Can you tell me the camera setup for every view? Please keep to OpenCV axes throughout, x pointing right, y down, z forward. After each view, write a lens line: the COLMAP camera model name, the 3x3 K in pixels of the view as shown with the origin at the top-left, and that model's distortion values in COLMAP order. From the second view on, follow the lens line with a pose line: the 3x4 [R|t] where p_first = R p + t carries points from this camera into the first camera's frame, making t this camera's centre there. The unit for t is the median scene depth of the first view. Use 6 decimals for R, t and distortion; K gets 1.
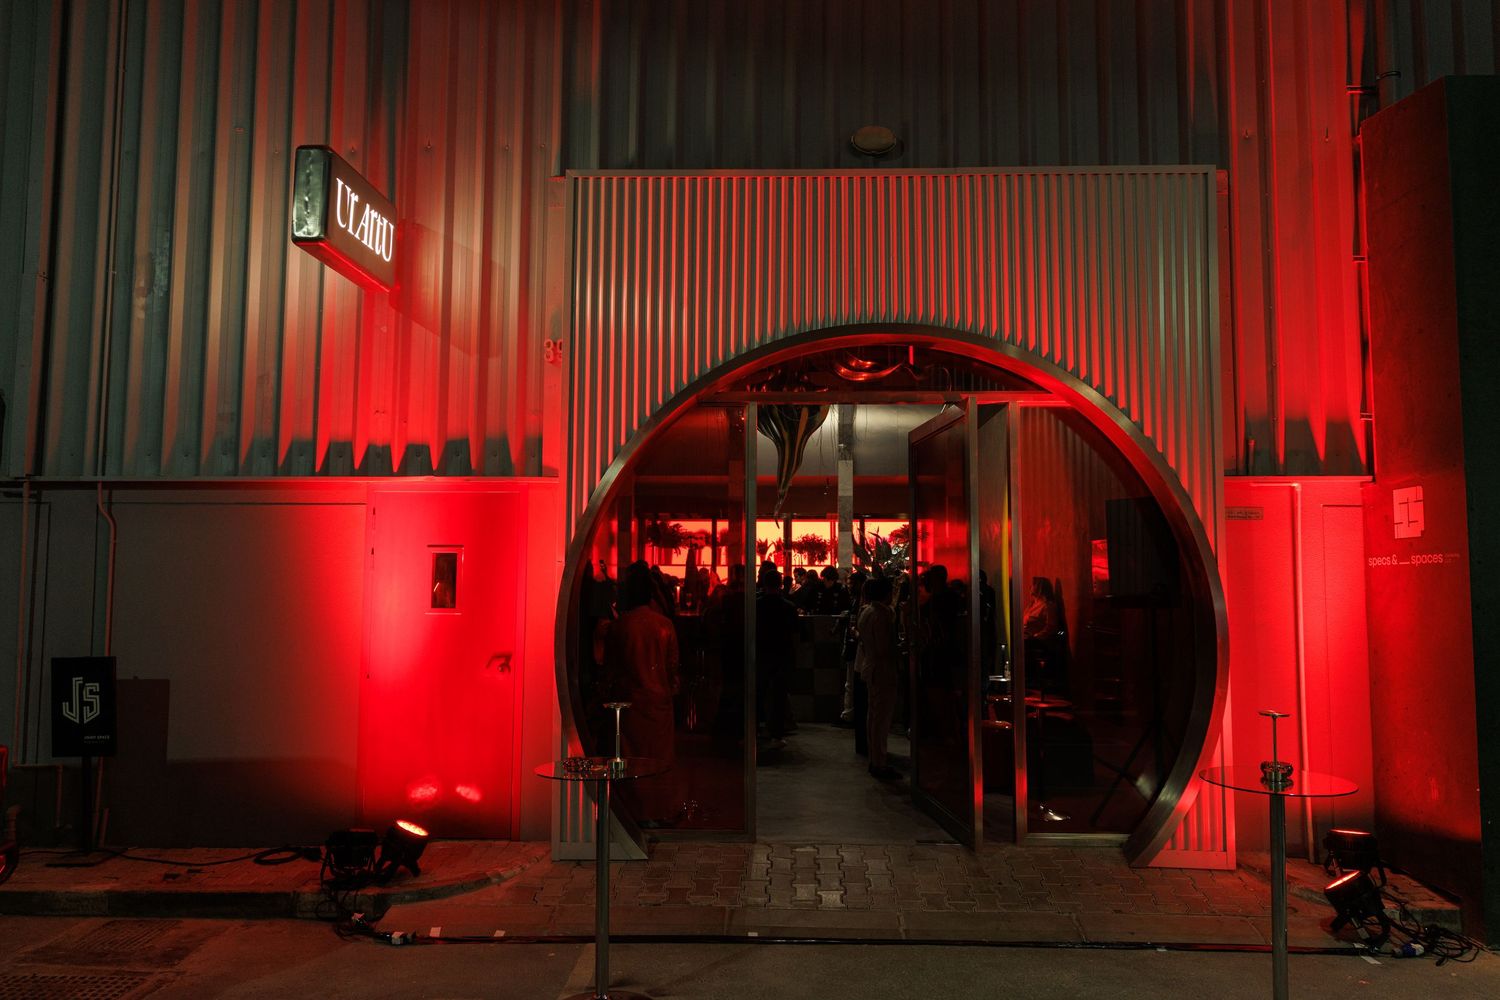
lens RADIAL K [[1187.5, 0, 750.0], [0, 1187.5, 500.0], [0, 0, 1]] dist [0.007056, 0.003716]
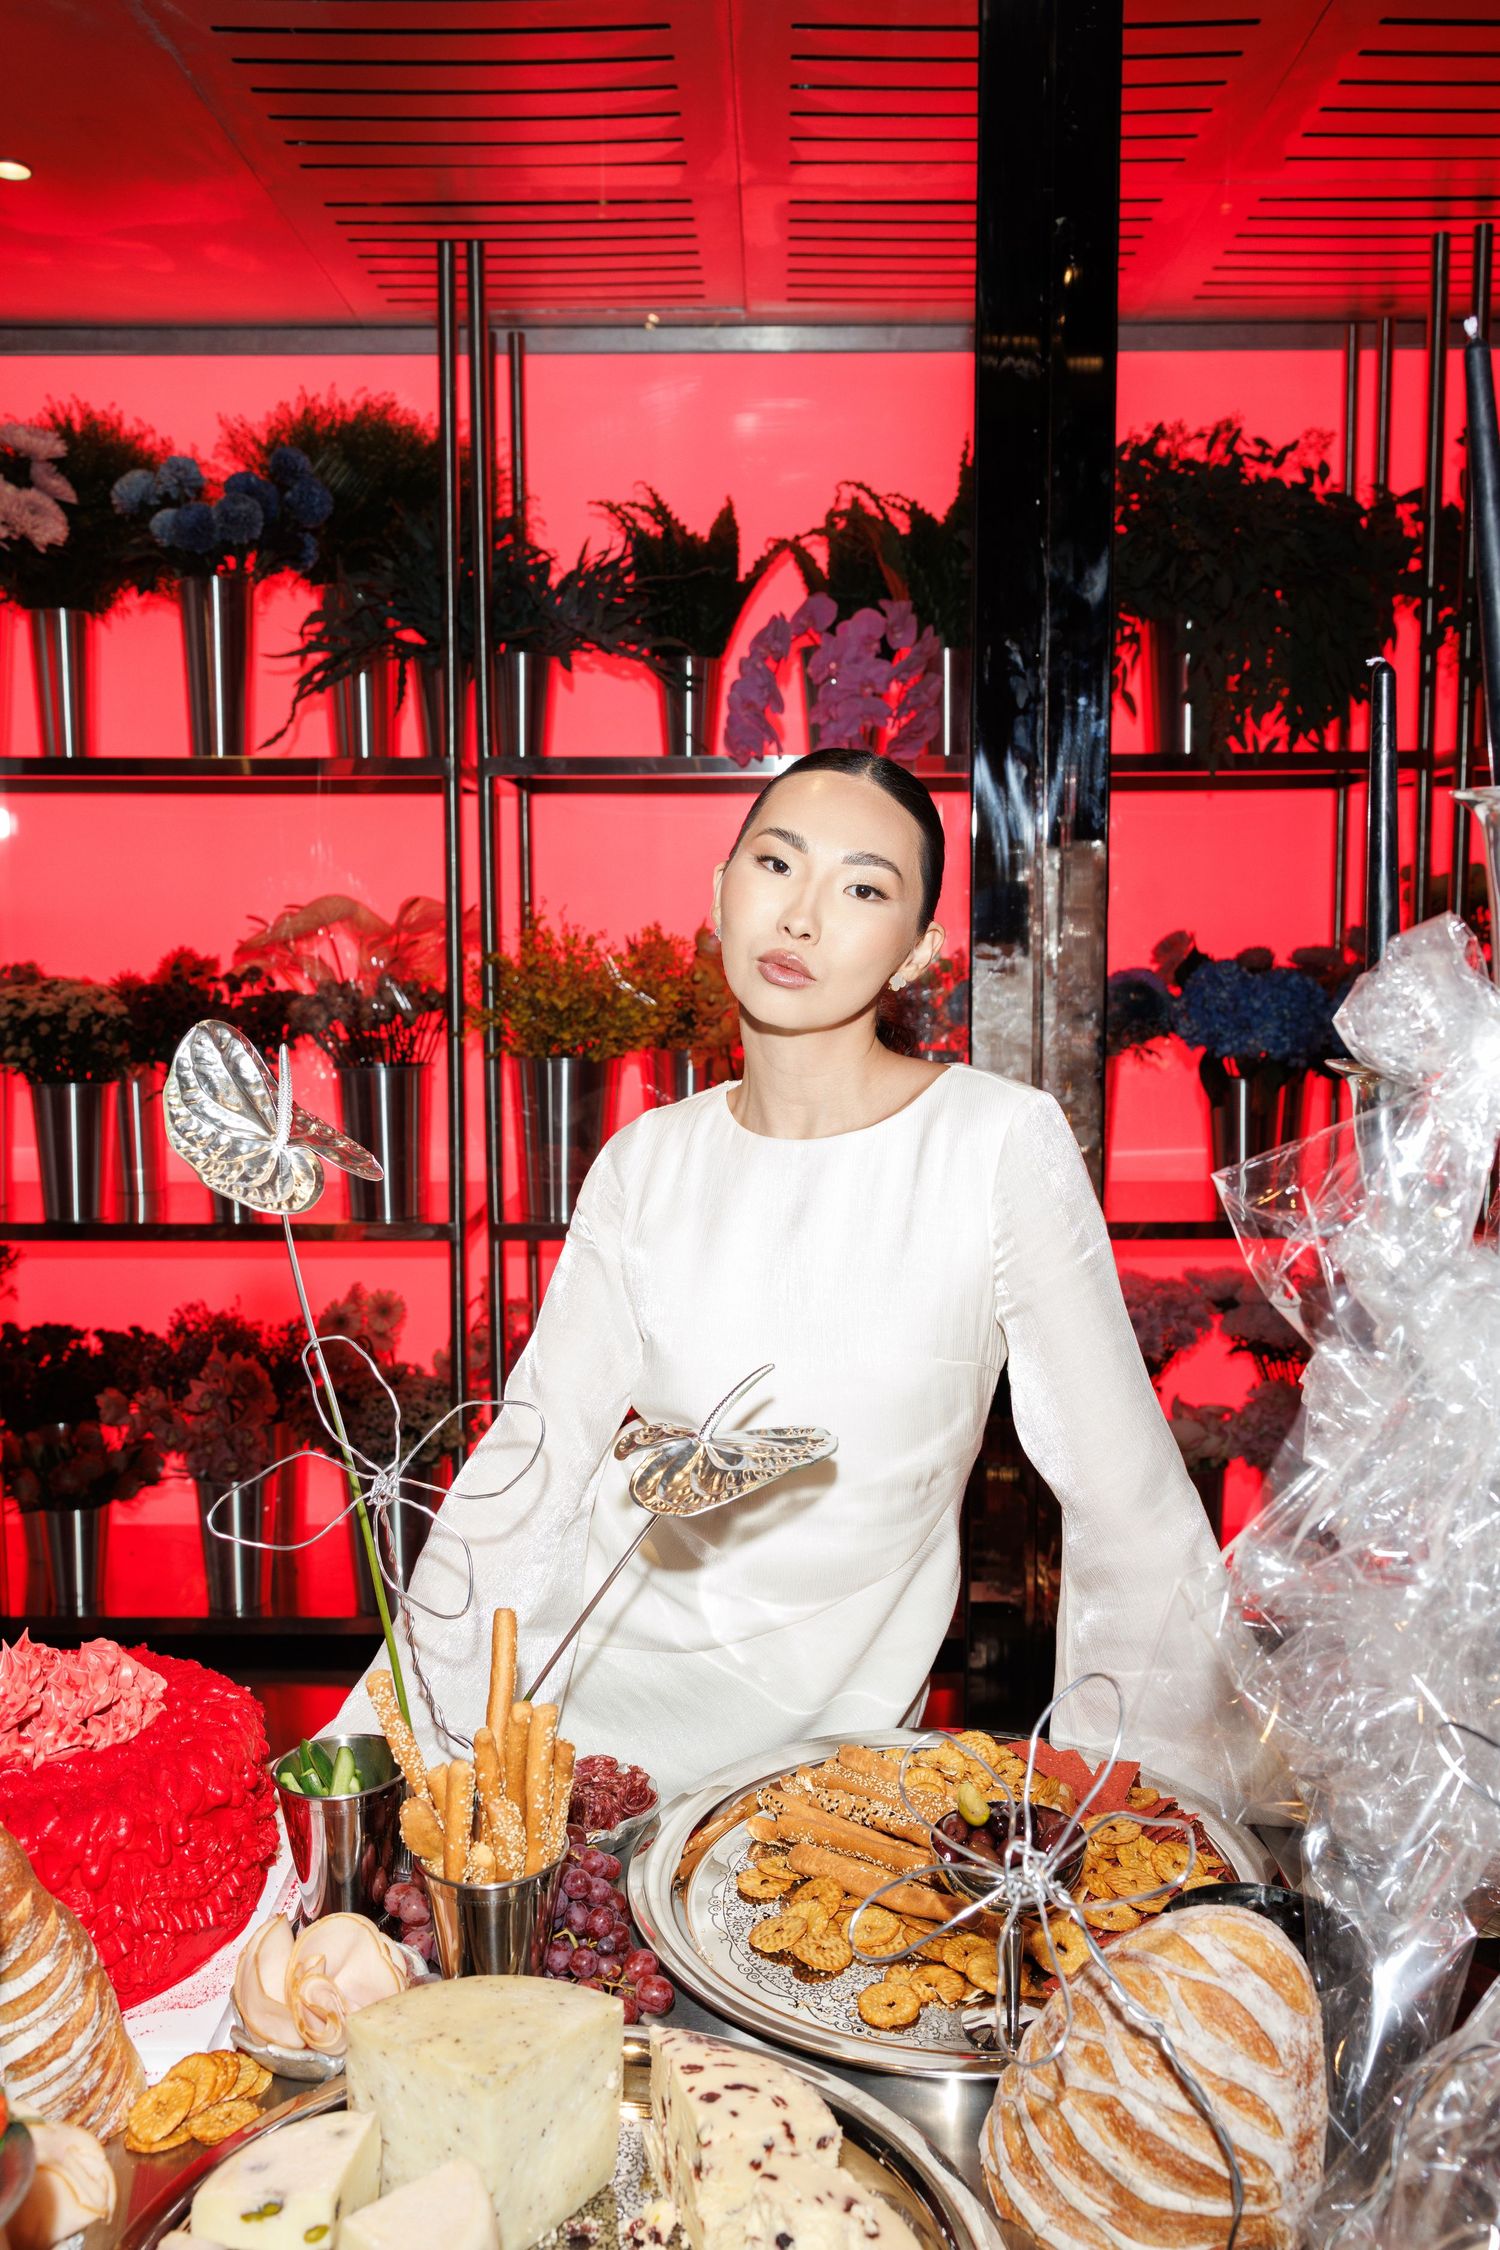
lens RADIAL K [[1804.2, 0, 750.0], [0, 1804.2, 1125.0], [0, 0, 1]] dist [0.002938, 0.001478]
pose [[0.999551, -0.011682, 0.027576, 0.001851], [0.006521, 0.983592, 0.180290, 0.009419], [-0.029230, -0.180030, 0.983227, 0.140403]]
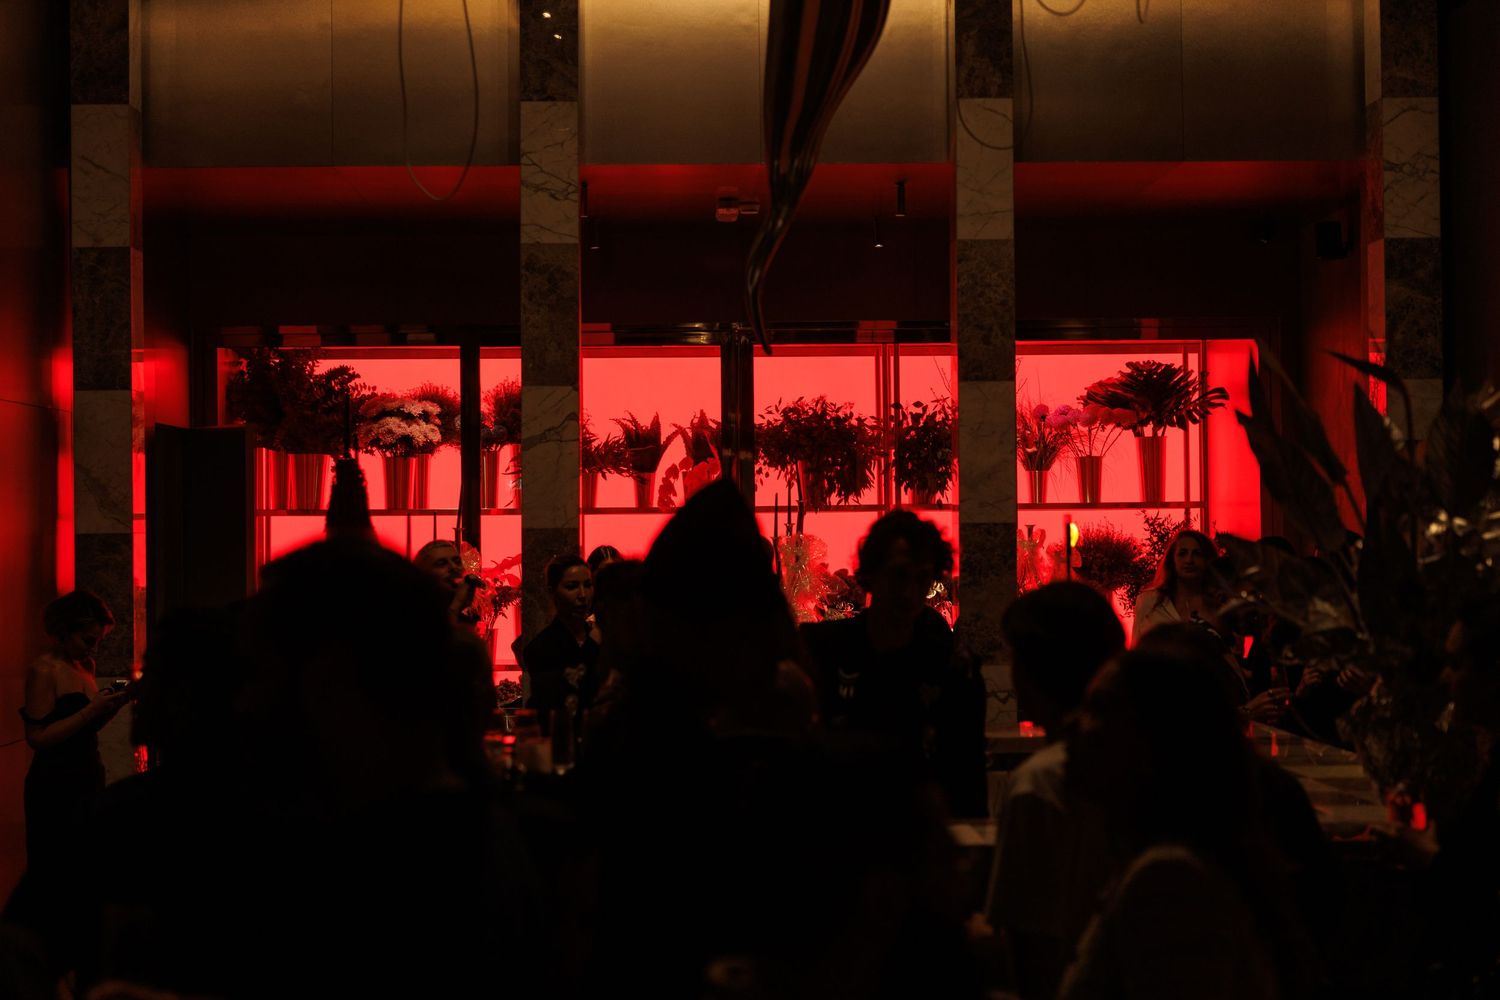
lens RADIAL K [[2618.7, 0, 750.0], [0, 2618.7, 500.0], [0, 0, 1]] dist [0.161334, -1.195484]
pose [[0.997860, -0.013709, 0.063928, -0.000686], [0.009897, 0.998175, 0.059577, 0.002559], [-0.064628, -0.058816, 0.996175, 0.061790]]
